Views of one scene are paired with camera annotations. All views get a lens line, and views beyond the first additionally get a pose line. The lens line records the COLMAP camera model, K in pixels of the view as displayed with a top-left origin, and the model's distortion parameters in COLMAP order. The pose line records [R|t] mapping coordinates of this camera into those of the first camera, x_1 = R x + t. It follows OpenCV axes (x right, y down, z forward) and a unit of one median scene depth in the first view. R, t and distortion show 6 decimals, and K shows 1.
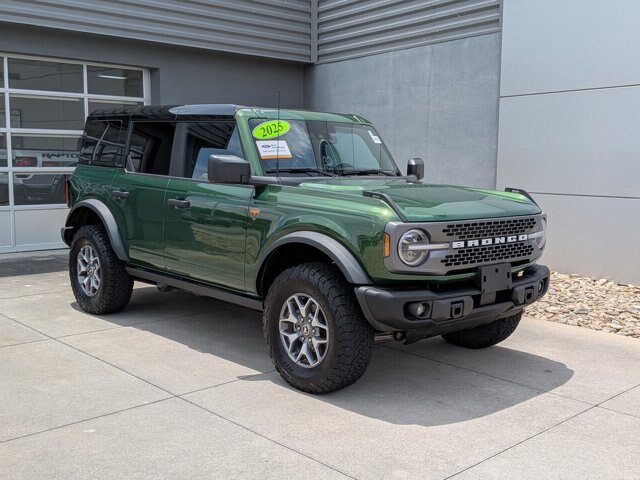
lens RADIAL K [[750.8, 0, 321.7], [0, 750.8, 222.9], [0, 0, 1]] dist [0.030219, 0.017715]
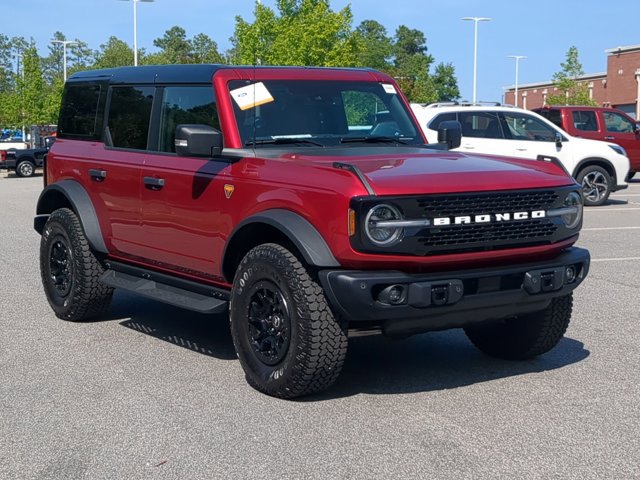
lens RADIAL K [[1199.6, 0, 320.0], [0, 1199.6, 240.0], [0, 0, 1]] dist [0.058332, 0.036502]
pose [[0.988781, -0.010049, -0.149035, 0.240683], [0.012017, 0.999852, 0.012315, 0.030525], [0.148889, -0.013968, 0.988755, -0.391083]]
